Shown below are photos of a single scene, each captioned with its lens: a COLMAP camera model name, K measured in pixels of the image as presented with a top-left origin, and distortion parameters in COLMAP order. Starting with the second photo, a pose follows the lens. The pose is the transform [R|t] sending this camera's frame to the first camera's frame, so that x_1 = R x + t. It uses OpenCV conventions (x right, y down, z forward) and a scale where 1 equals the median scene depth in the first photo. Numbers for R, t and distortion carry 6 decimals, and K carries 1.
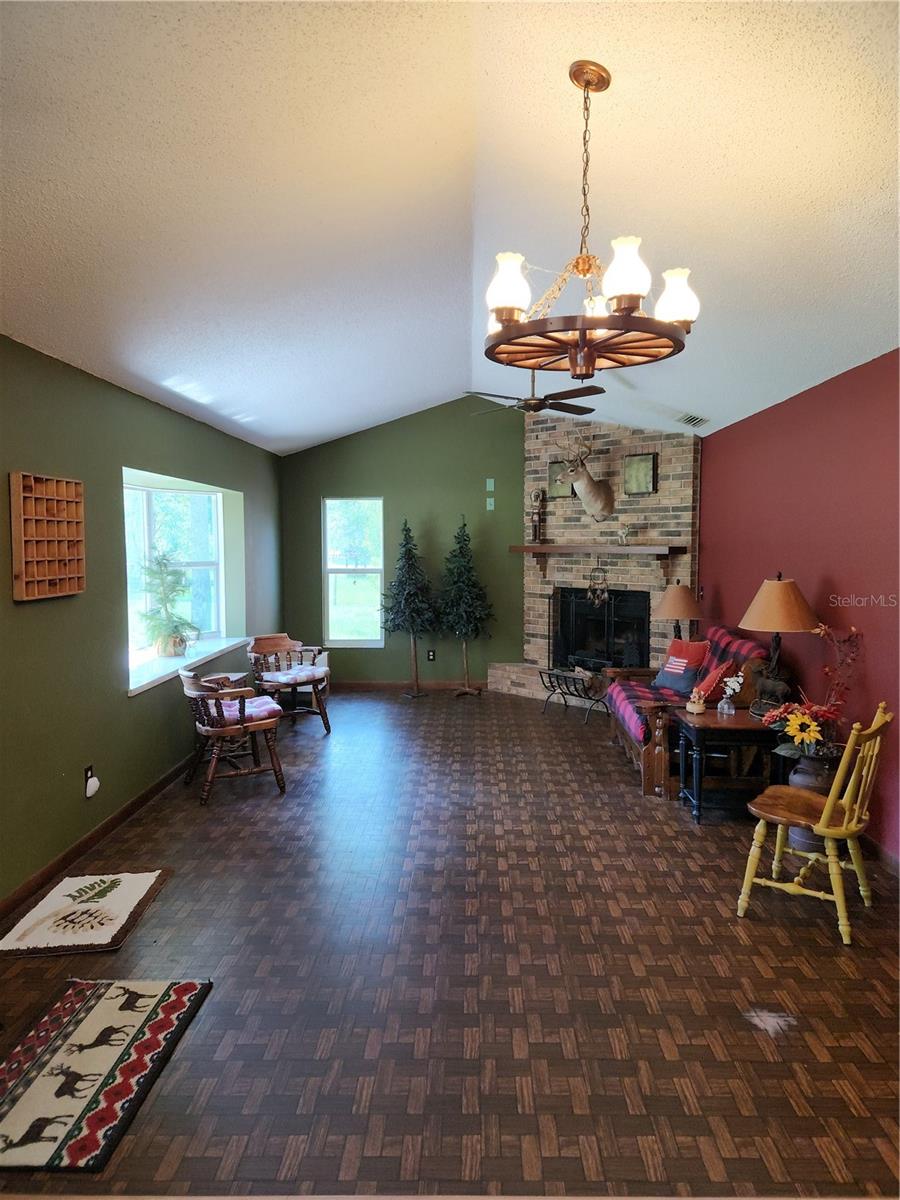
lens RADIAL K [[825.5, 0, 450.0], [0, 825.5, 600.0], [0, 0, 1]] dist [0.090928, -0.088648]
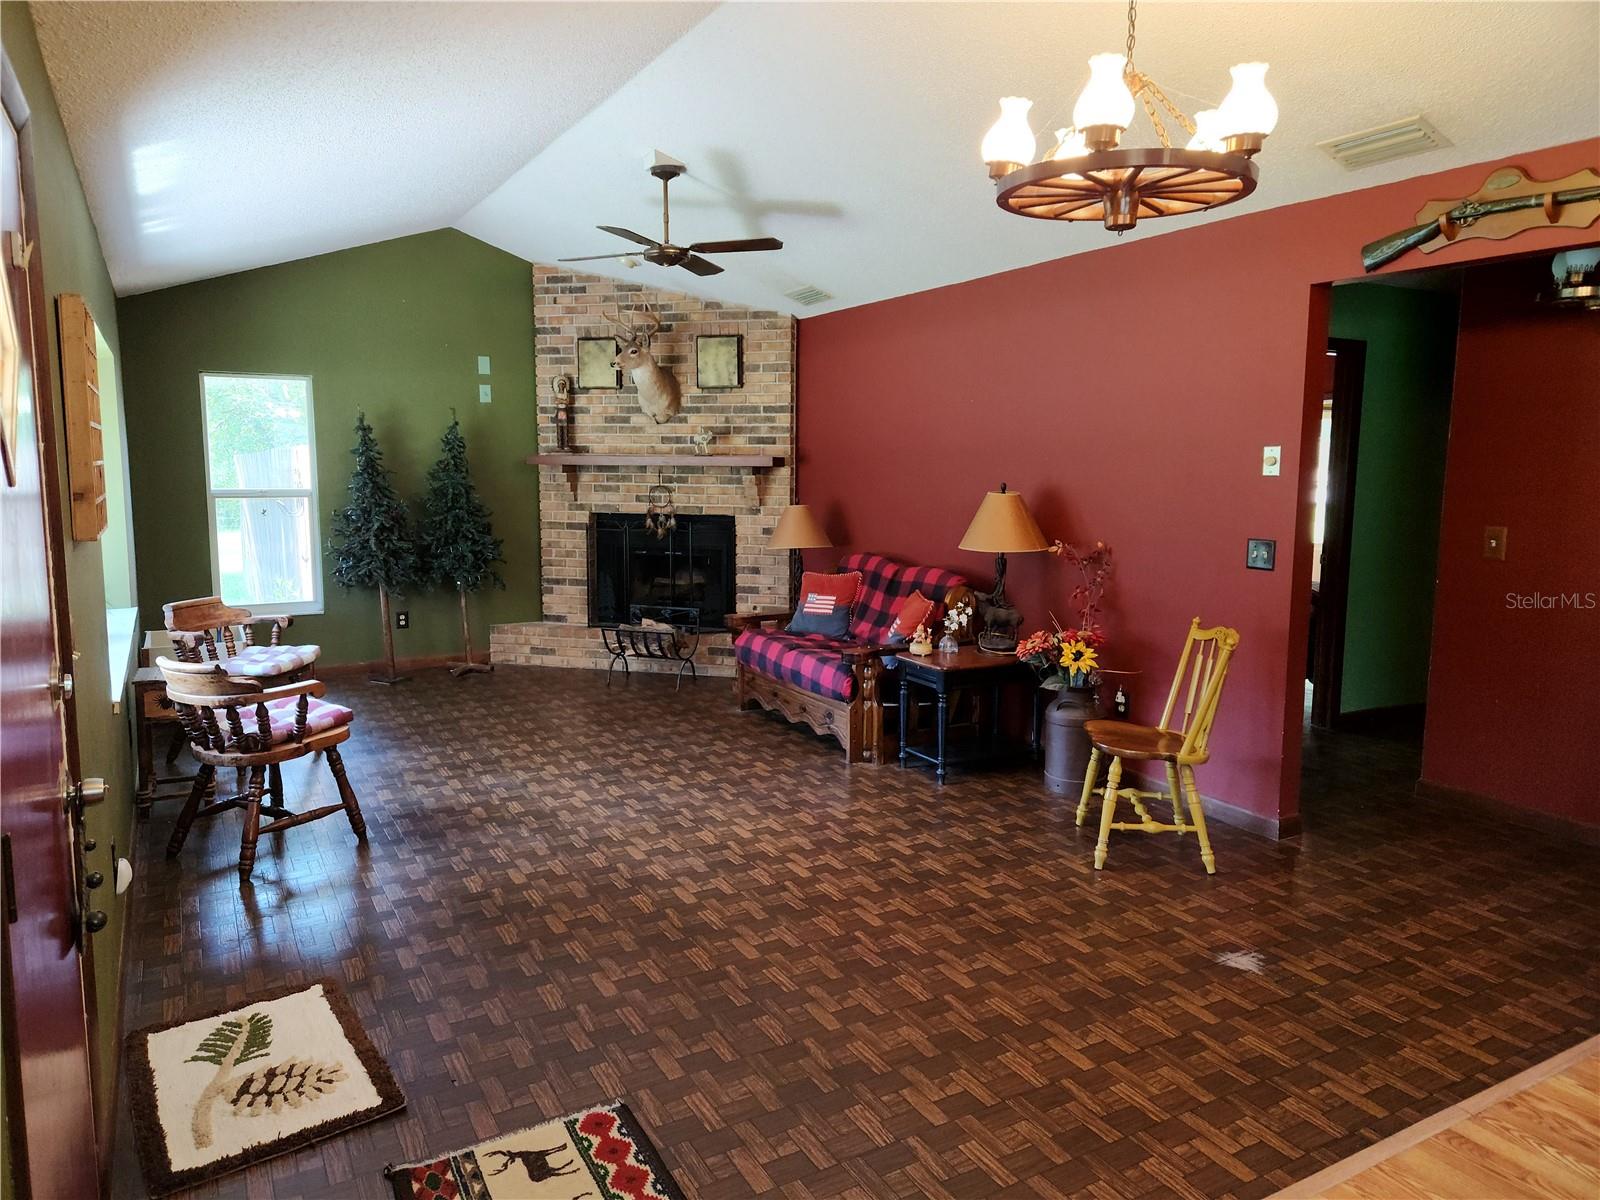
lens RADIAL K [[1100.7, 0, 800.0], [0, 1100.7, 600.0], [0, 0, 1]] dist [0.090928, -0.088648]
pose [[0.859841, -0.061441, 0.506852, -0.243223], [0.032482, 0.997305, 0.065790, 0.002976], [-0.509528, -0.040105, 0.859519, 0.079383]]
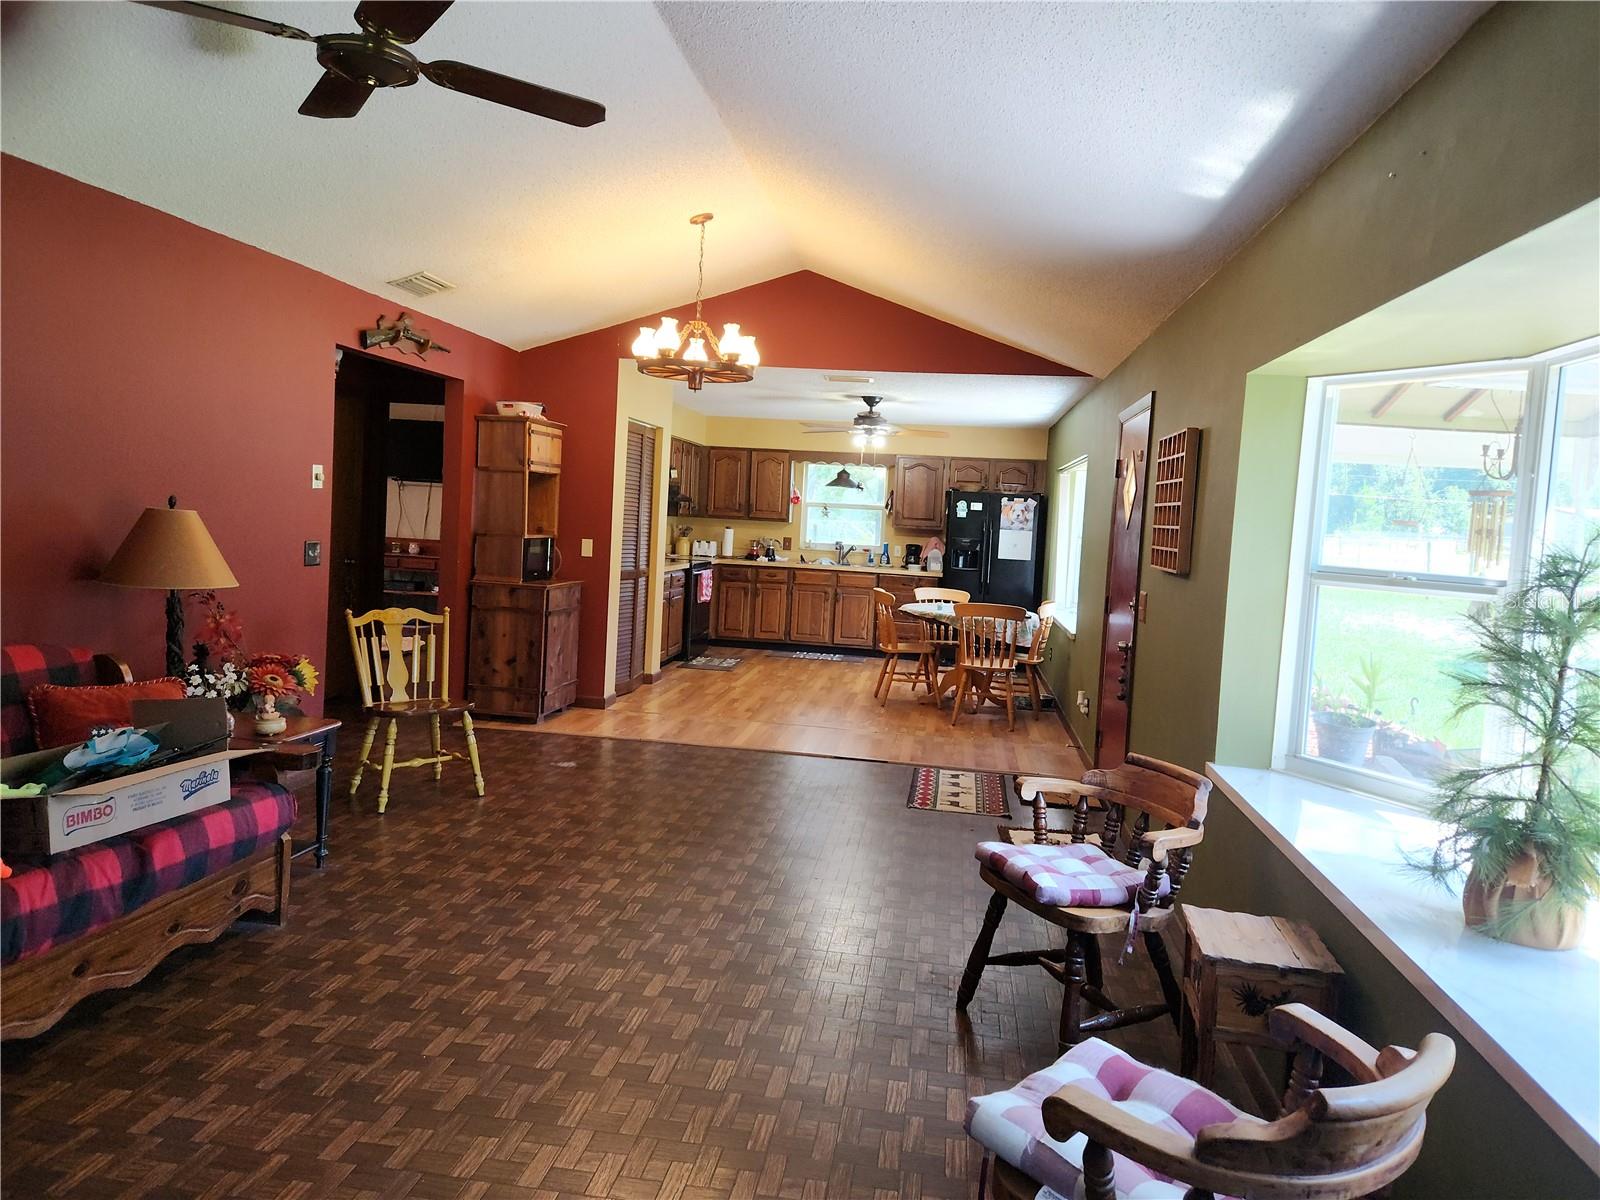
lens RADIAL K [[1100.7, 0, 800.0], [0, 1100.7, 600.0], [0, 0, 1]] dist [0.090928, -0.088648]
pose [[-0.991866, -0.061523, 0.111429, -0.119932], [-0.043994, 0.987178, 0.153441, -0.071189], [-0.119440, 0.147291, -0.981855, 1.172667]]
